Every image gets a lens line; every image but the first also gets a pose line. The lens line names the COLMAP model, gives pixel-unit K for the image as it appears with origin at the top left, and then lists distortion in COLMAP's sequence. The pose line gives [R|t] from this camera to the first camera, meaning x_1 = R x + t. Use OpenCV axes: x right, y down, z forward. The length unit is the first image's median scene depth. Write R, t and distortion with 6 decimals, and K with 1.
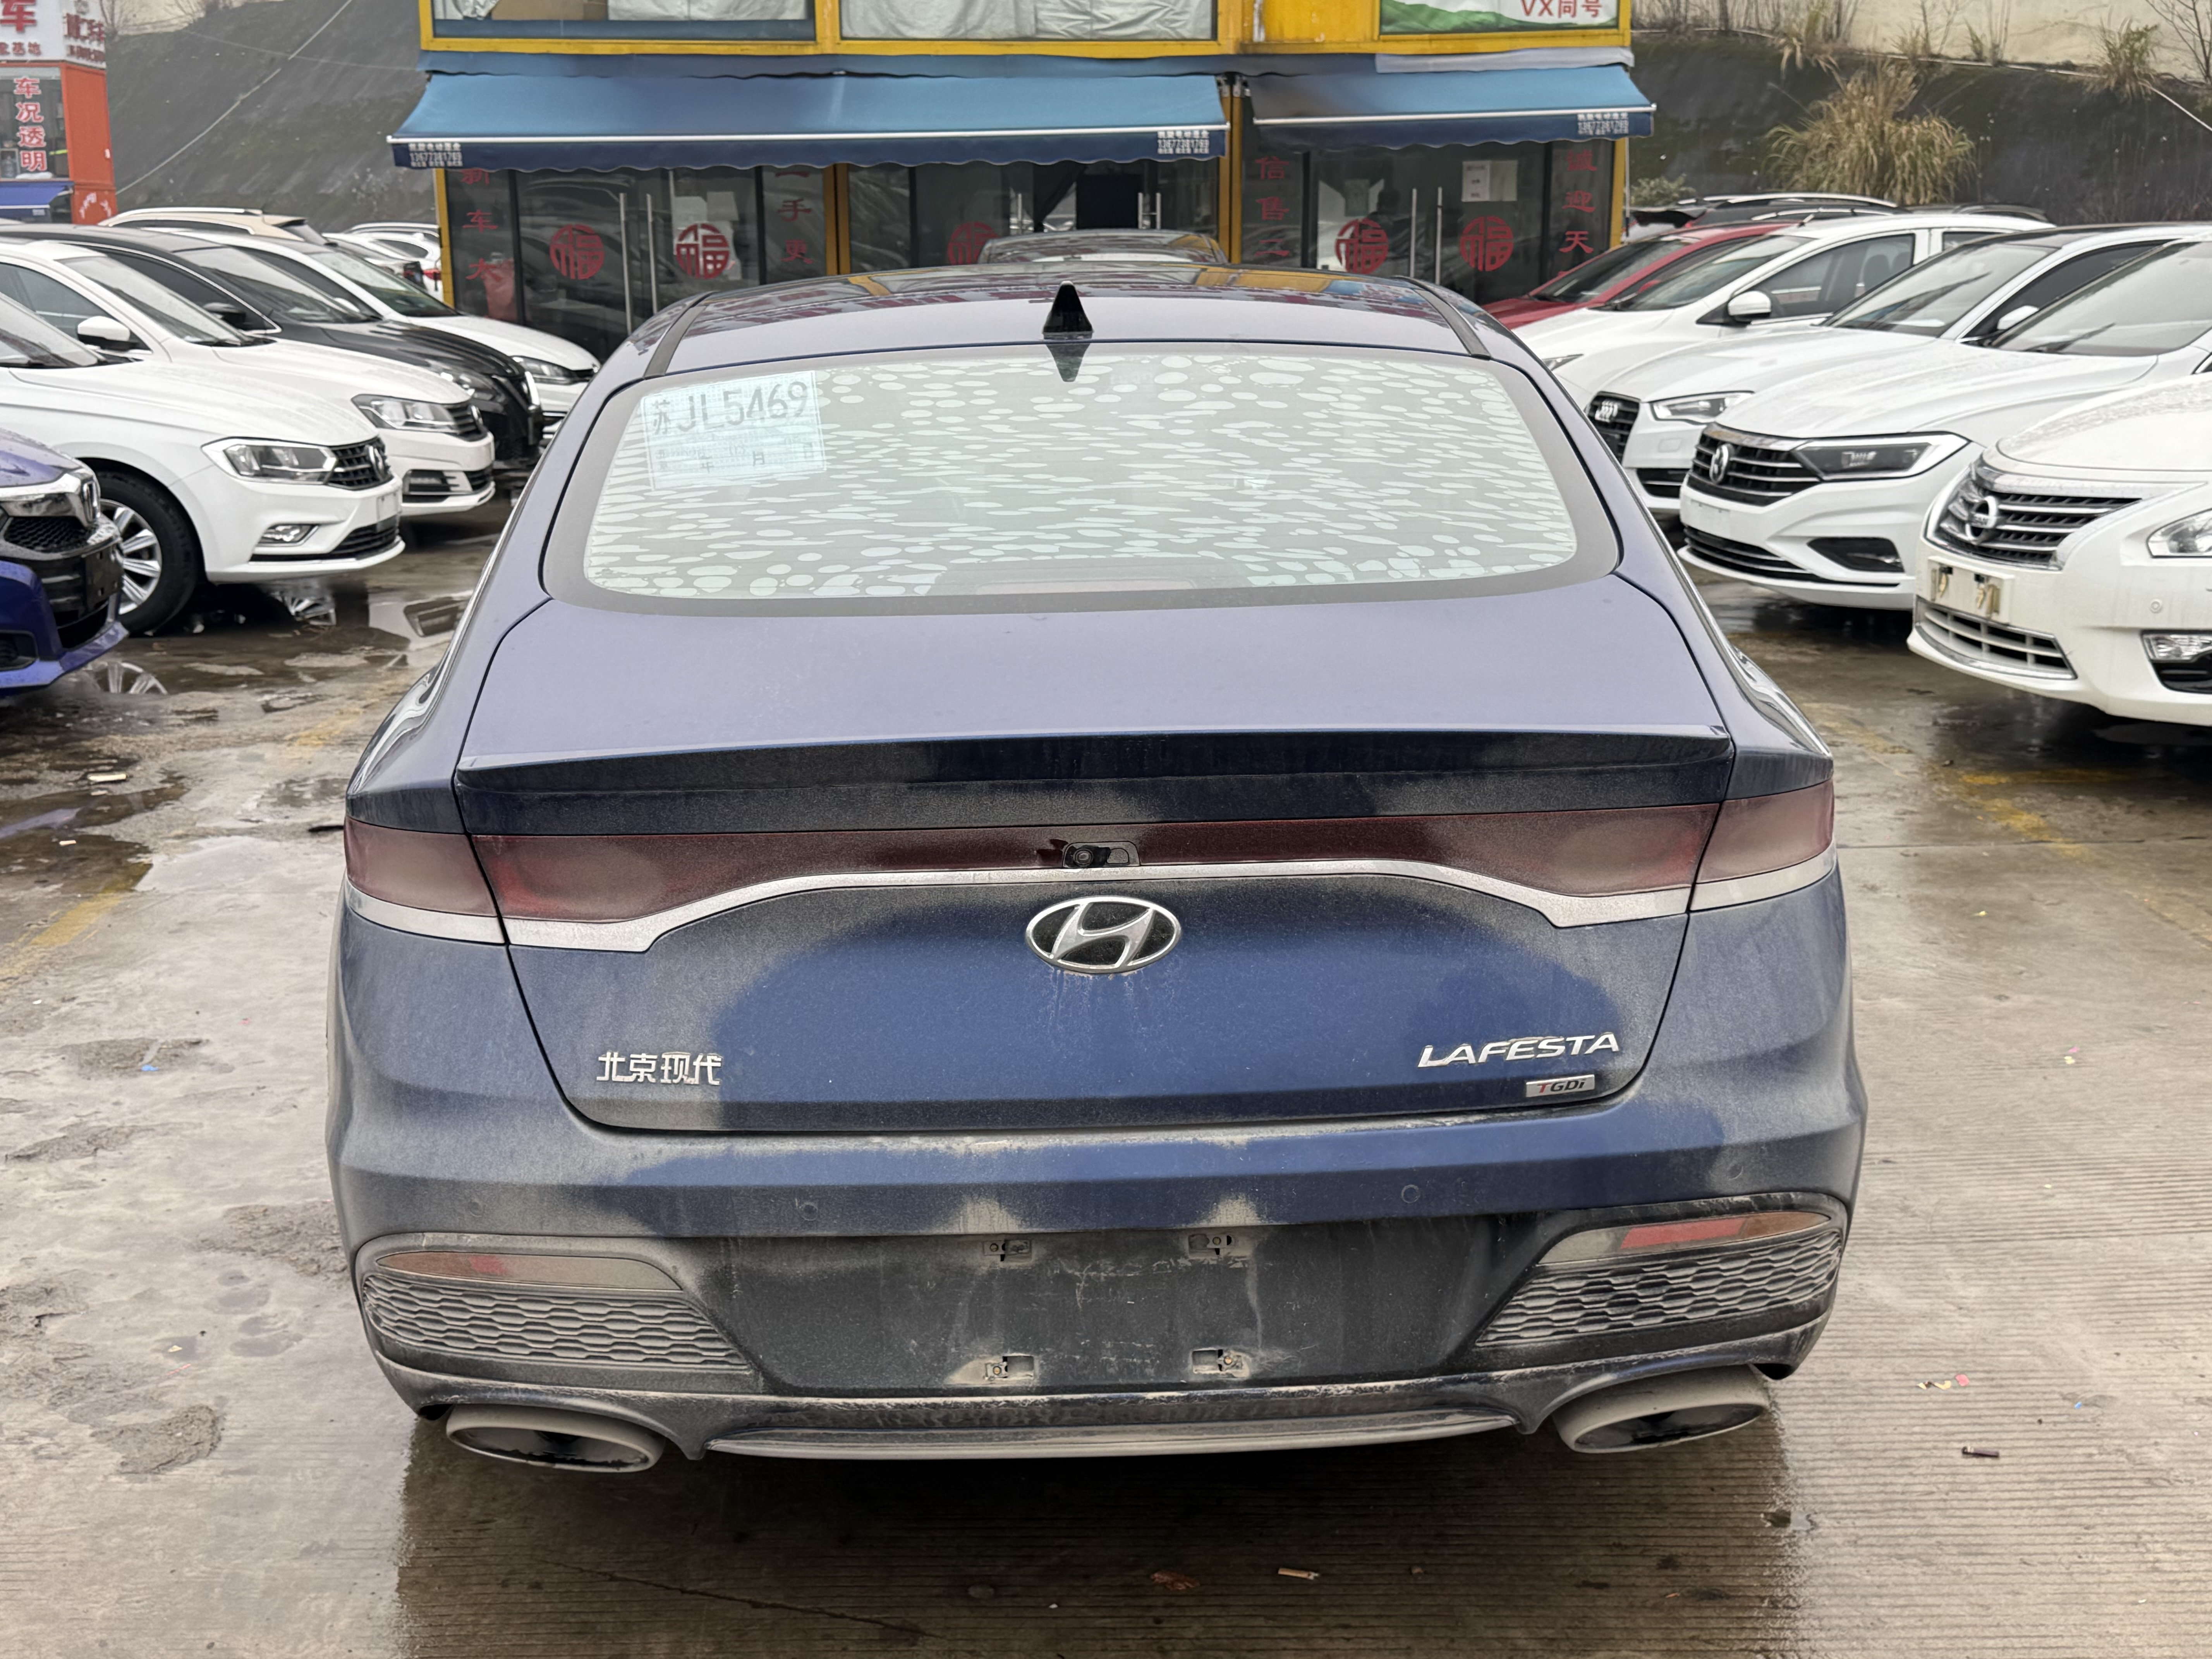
lens RADIAL K [[2670.7, 0, 1100.6], [0, 2670.7, 822.5], [0, 0, 1]] dist [0.079050, 0.000000]
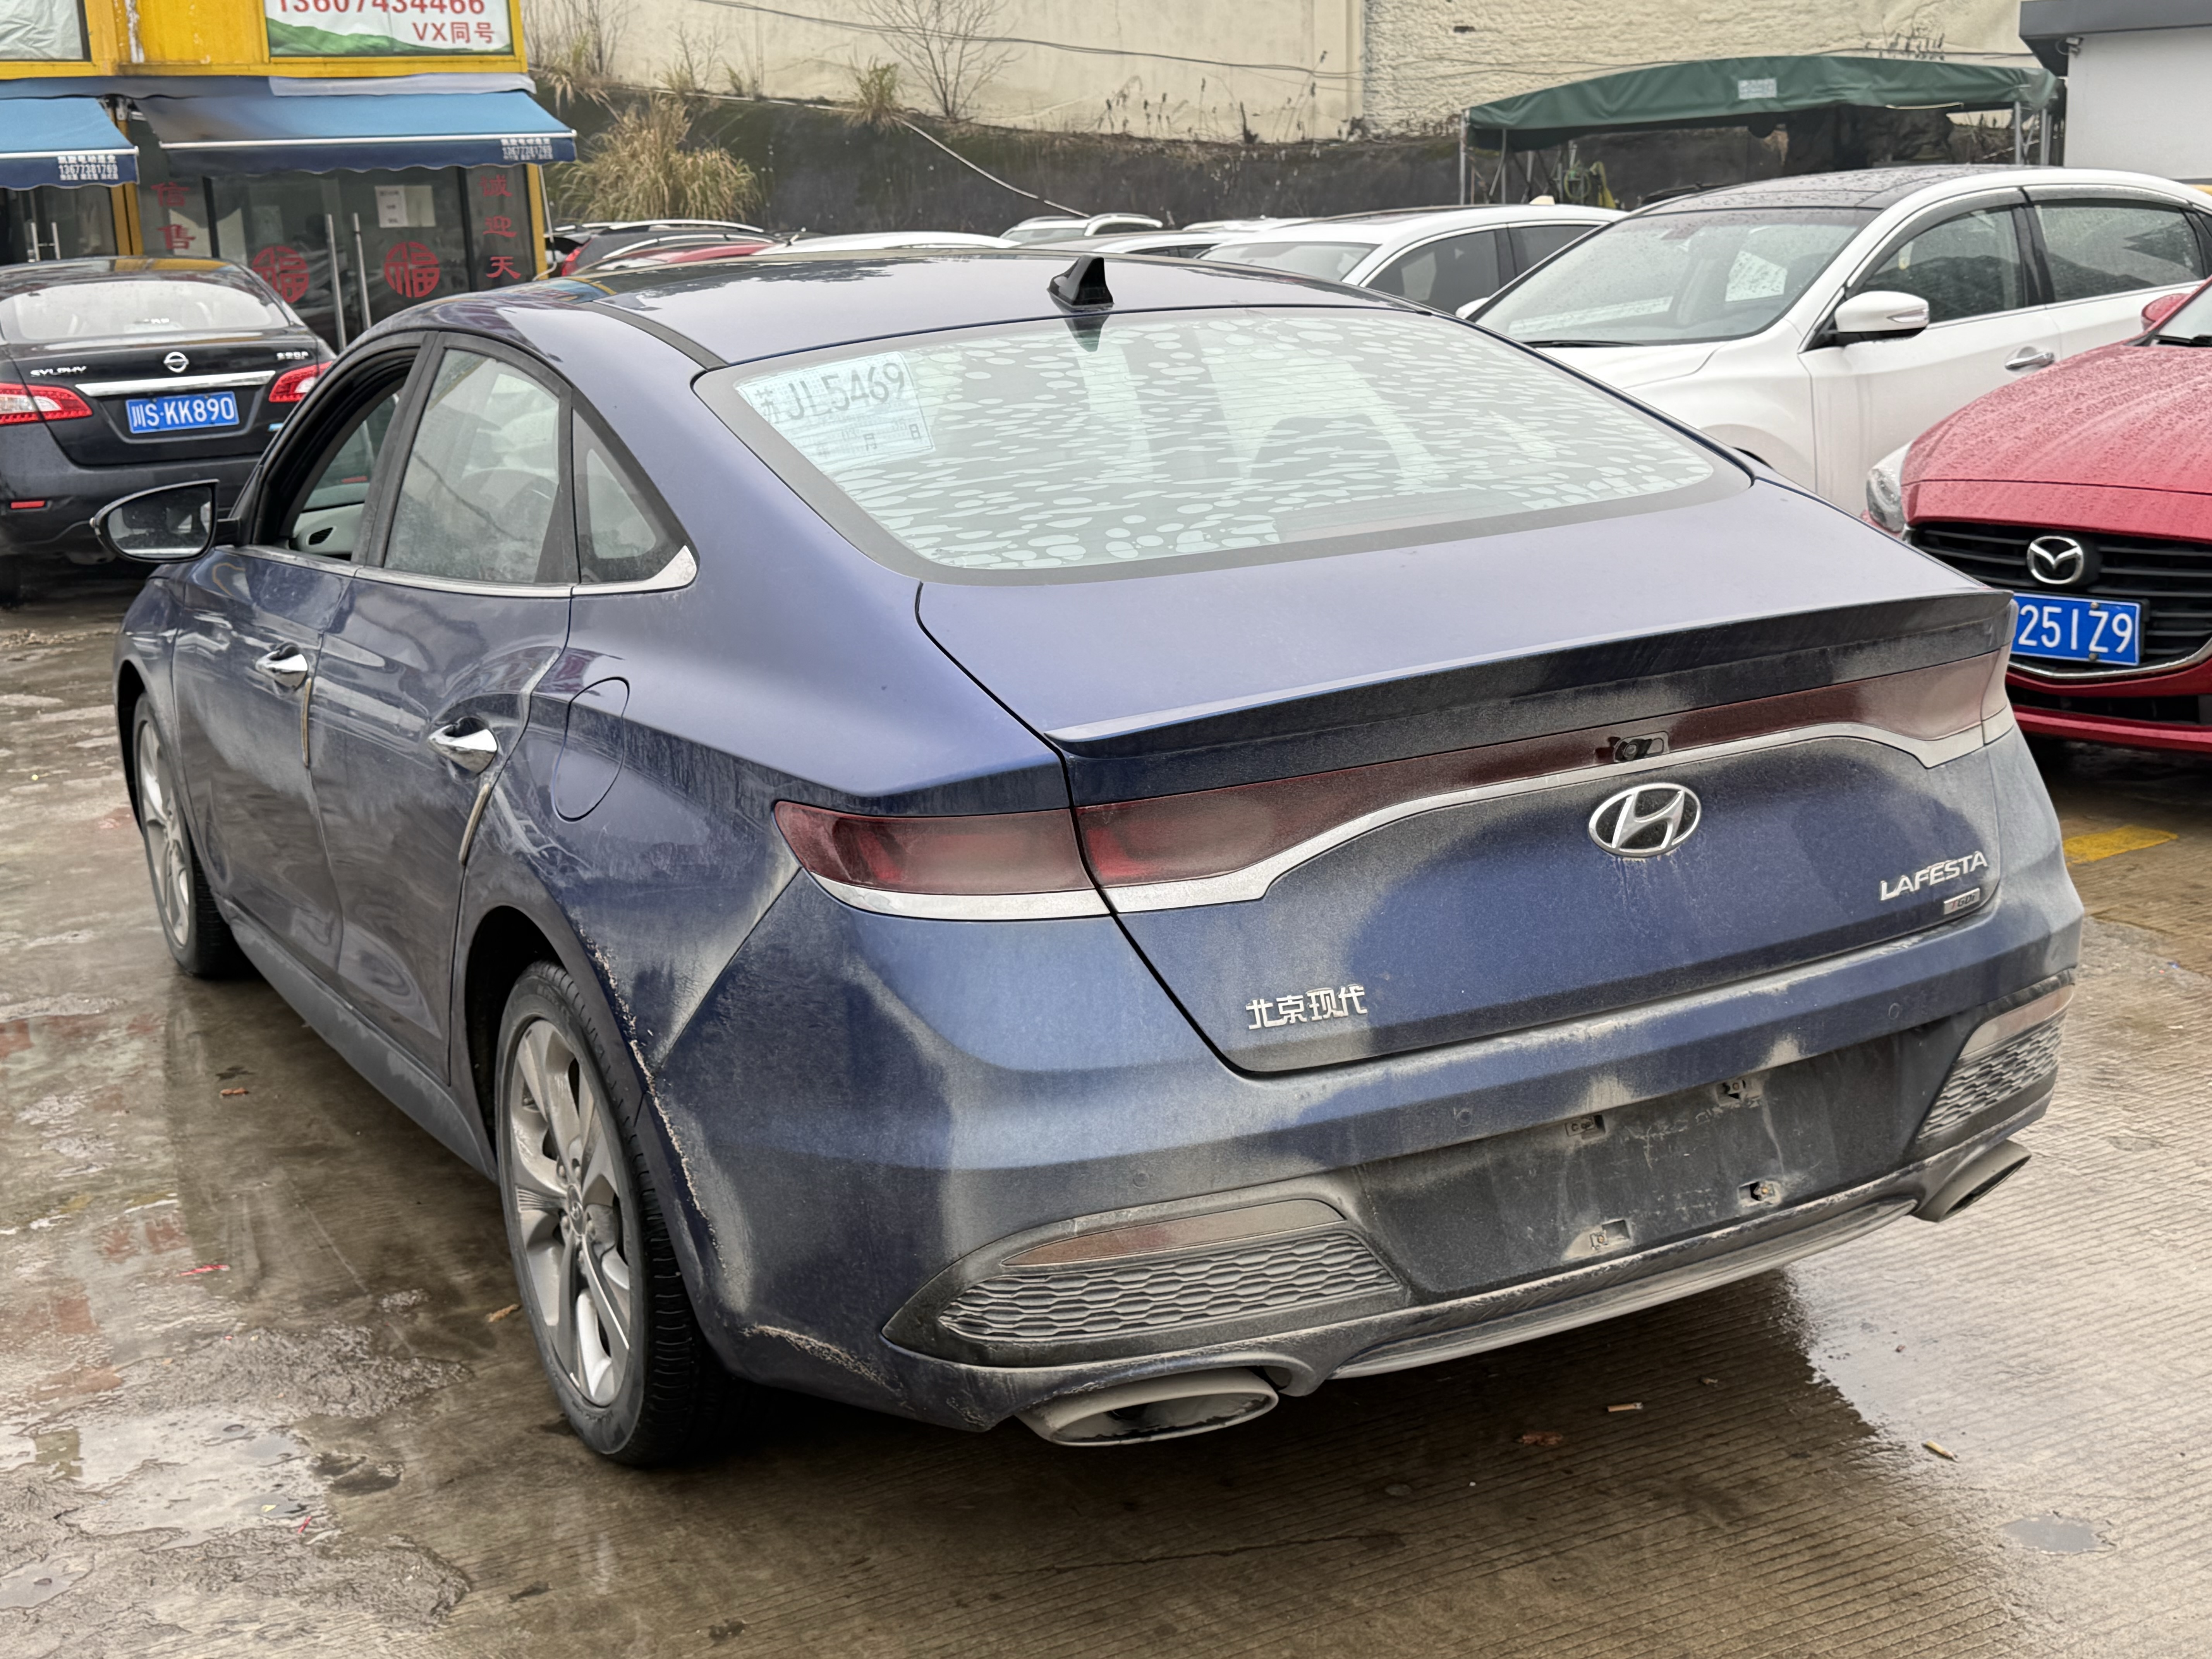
lens RADIAL K [[2670.7, 0, 1099.6], [0, 2670.7, 823.1], [0, 0, 1]] dist [0.079050, 0.000000]
pose [[0.884792, -0.128159, 0.448015, -0.669576], [0.134004, 0.990803, 0.018781, -0.007029], [-0.446302, 0.043419, 0.893829, 0.122556]]
